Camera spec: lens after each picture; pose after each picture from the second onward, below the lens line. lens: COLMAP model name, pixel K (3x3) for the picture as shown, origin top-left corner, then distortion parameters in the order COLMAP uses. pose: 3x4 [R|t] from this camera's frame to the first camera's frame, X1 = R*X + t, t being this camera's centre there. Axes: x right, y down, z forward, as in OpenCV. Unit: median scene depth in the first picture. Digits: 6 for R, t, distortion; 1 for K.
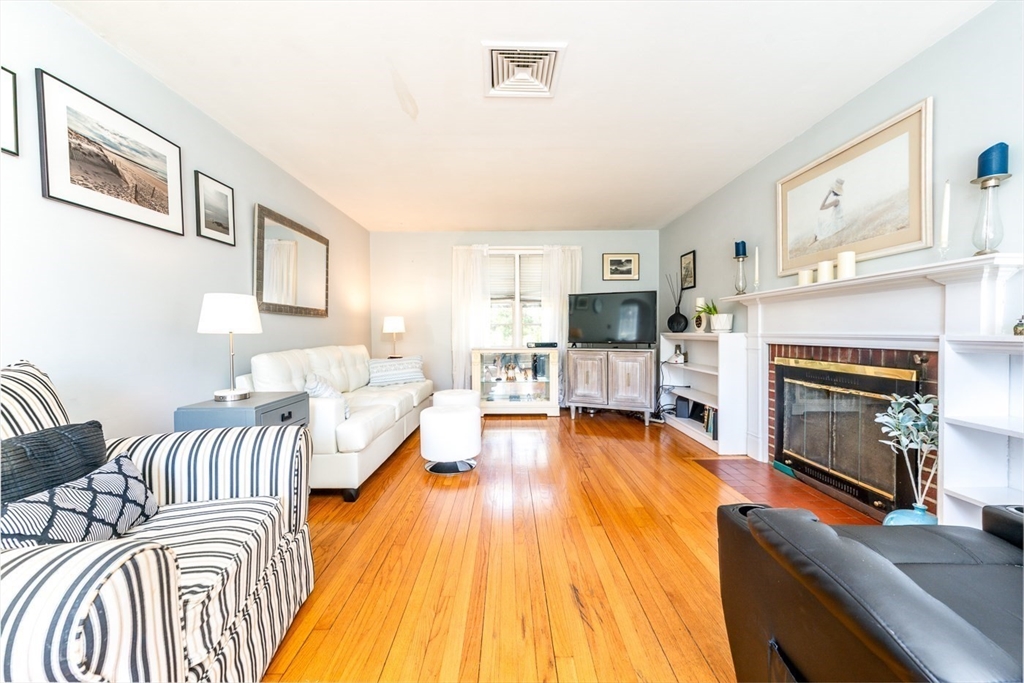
lens RADIAL K [[420.2, 0, 512.9], [0, 420.2, 336.3], [0, 0, 1]] dist [-0.008074, -0.000091]
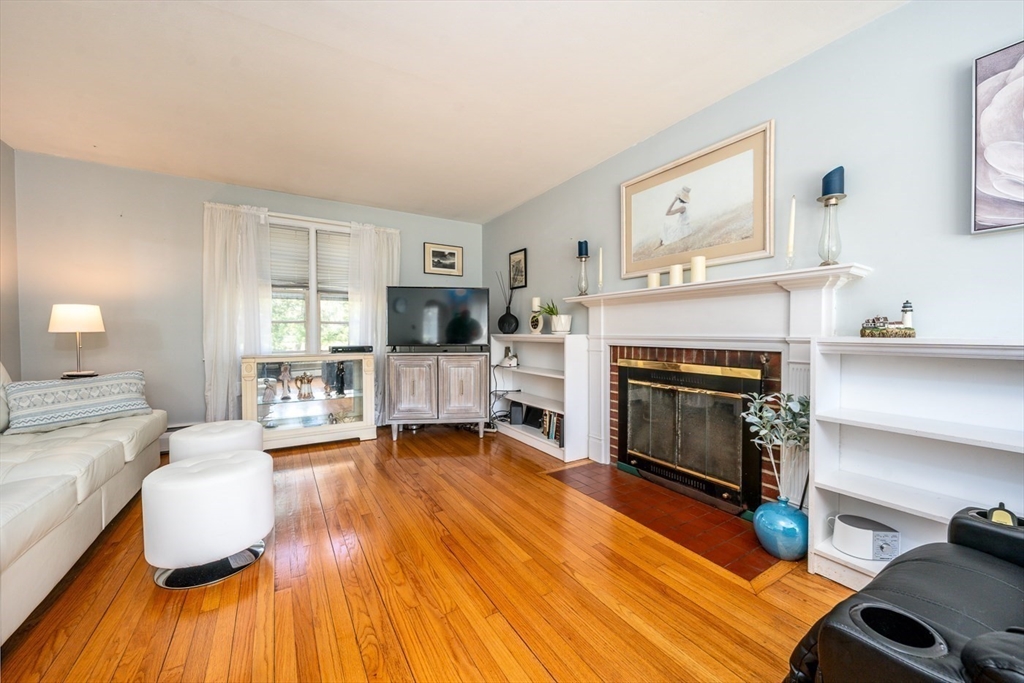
lens RADIAL K [[420.2, 0, 546.5], [0, 420.2, 340.4], [0, 0, 1]] dist [-0.008074, -0.000091]
pose [[0.847879, -0.003549, 0.530178, -0.057358], [0.000389, 0.999981, 0.006072, -0.000593], [-0.530190, -0.004942, 0.847865, 0.248297]]
